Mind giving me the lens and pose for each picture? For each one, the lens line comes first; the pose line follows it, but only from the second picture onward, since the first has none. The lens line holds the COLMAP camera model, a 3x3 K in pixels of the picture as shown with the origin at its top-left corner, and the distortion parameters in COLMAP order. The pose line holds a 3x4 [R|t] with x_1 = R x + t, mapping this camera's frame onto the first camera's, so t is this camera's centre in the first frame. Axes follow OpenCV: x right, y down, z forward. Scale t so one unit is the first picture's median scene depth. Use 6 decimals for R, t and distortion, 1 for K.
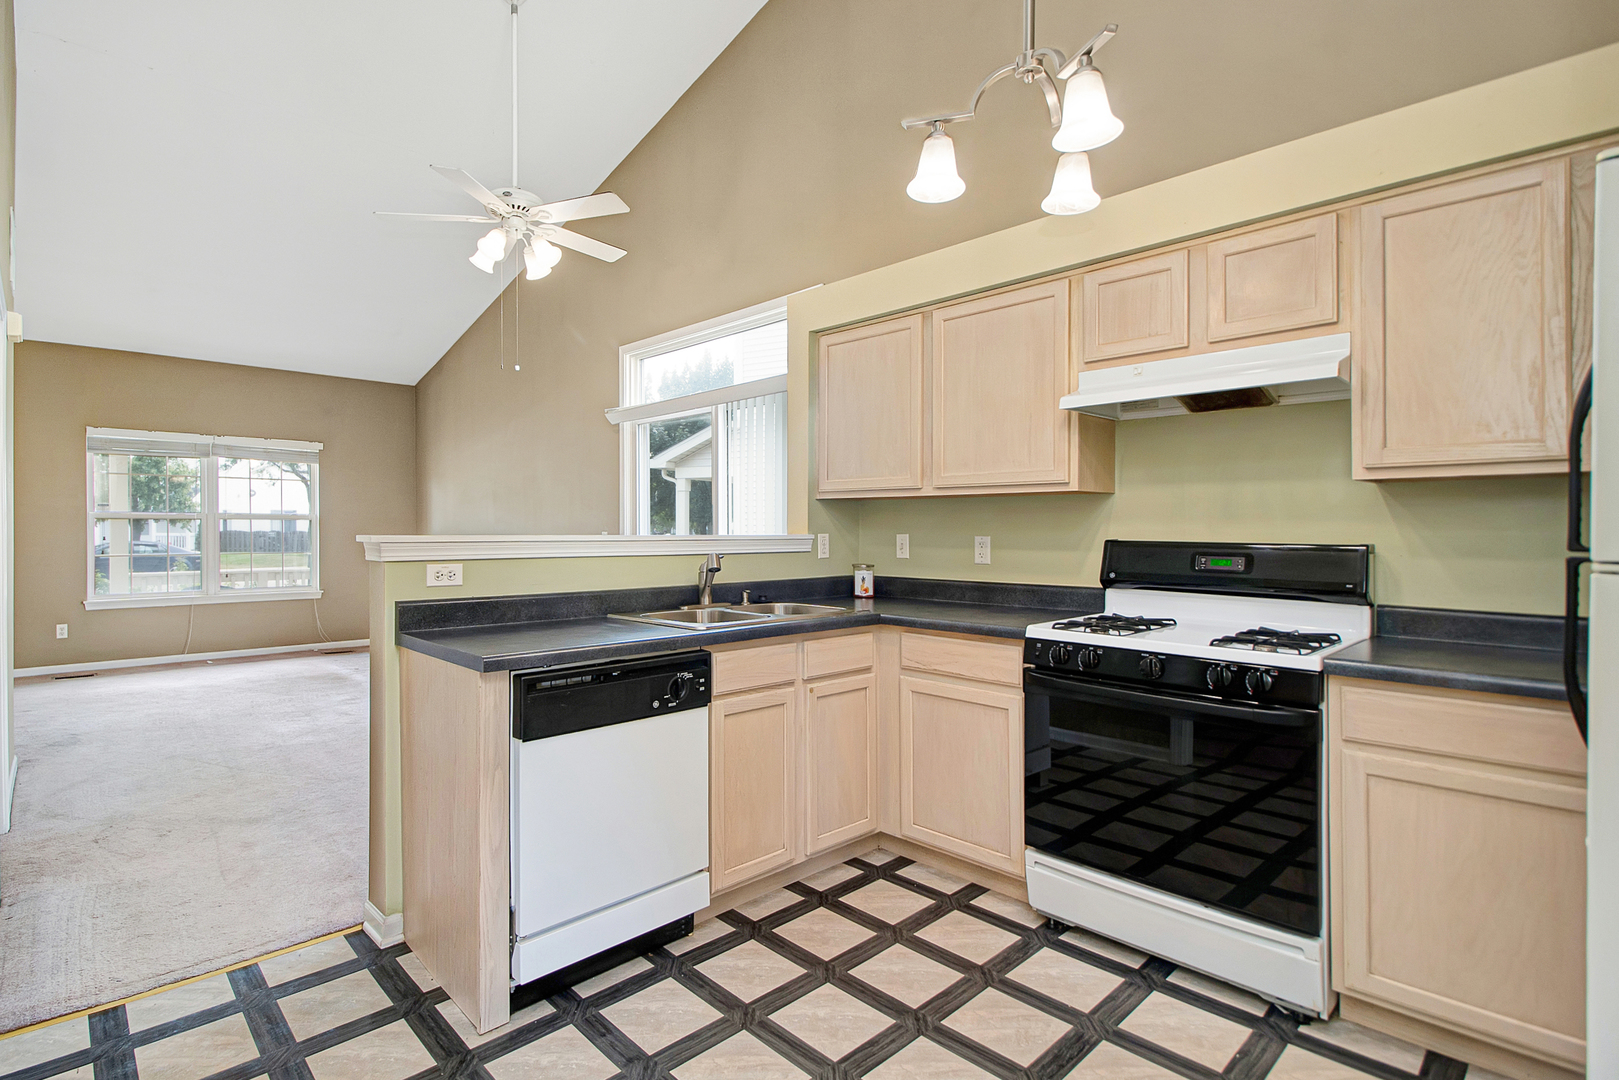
lens RADIAL K [[793.3, 0, 809.0], [0, 793.3, 527.9], [0, 0, 1]] dist [-0.001693, -0.023387]
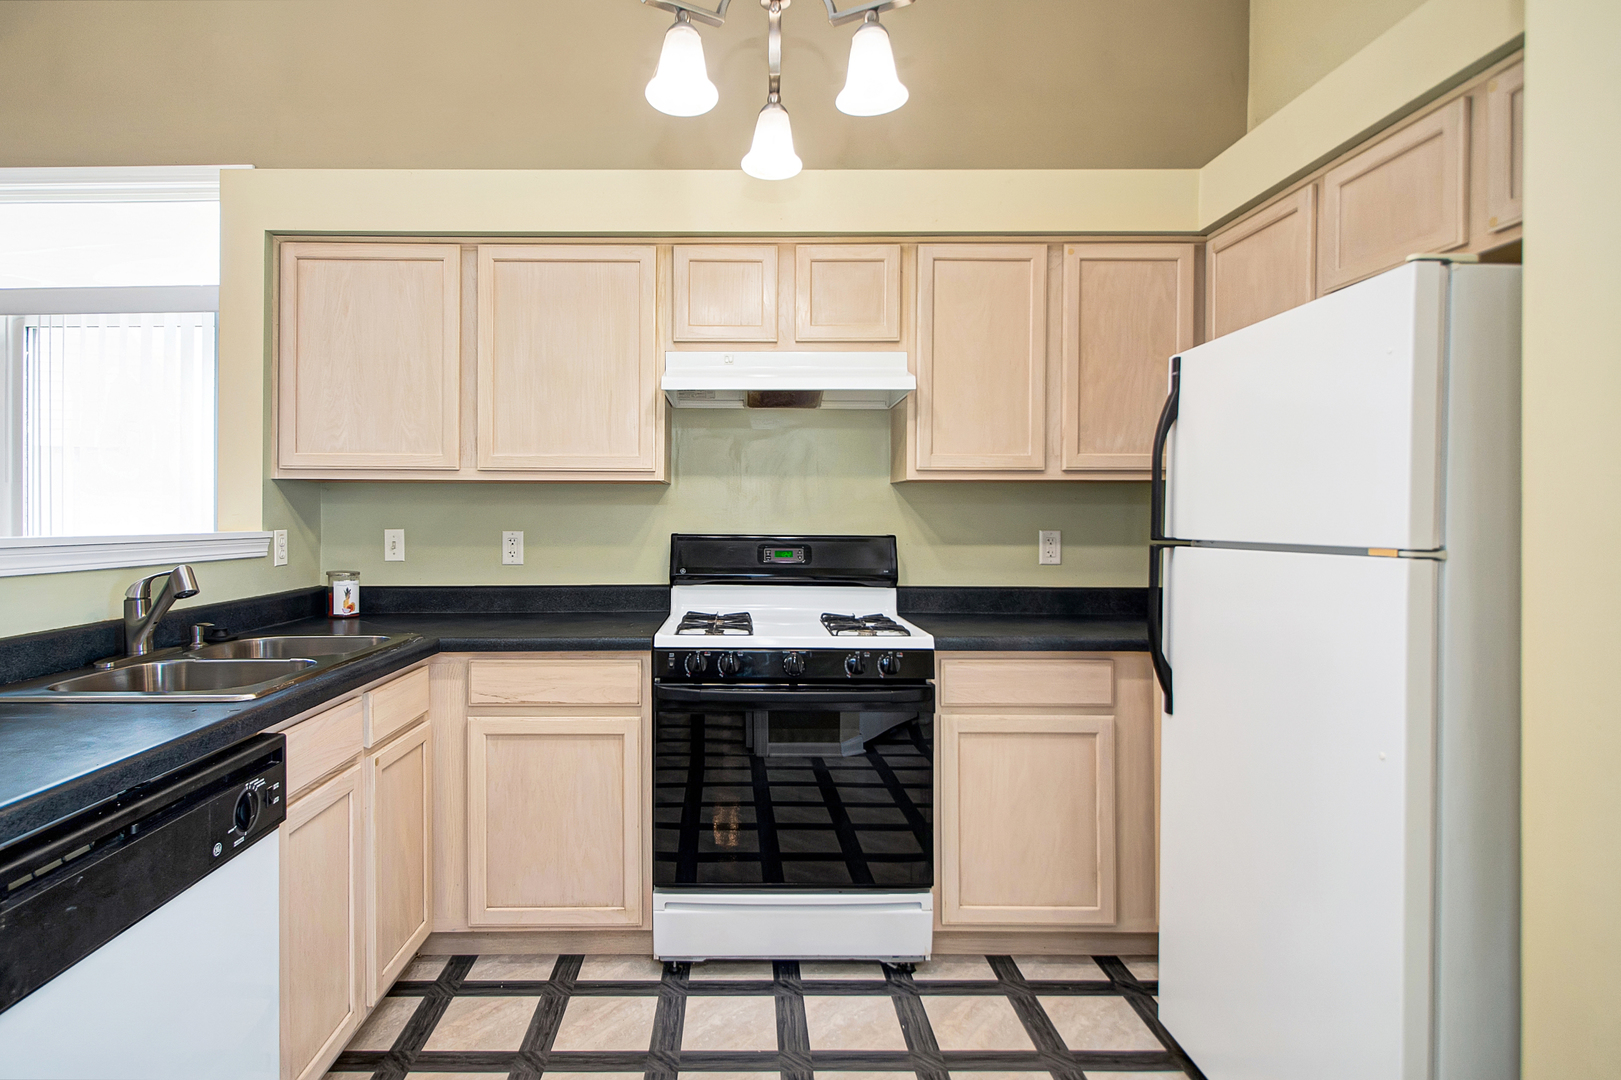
lens RADIAL K [[813.9, 0, 804.8], [0, 813.9, 519.9], [0, 0, 1]] dist [0.003391, 0.000003]
pose [[0.693059, 0.000498, 0.720881, -0.233169], [-0.000744, 1.000000, 0.000025, -0.002052], [-0.720881, -0.000554, 0.693059, 0.240704]]
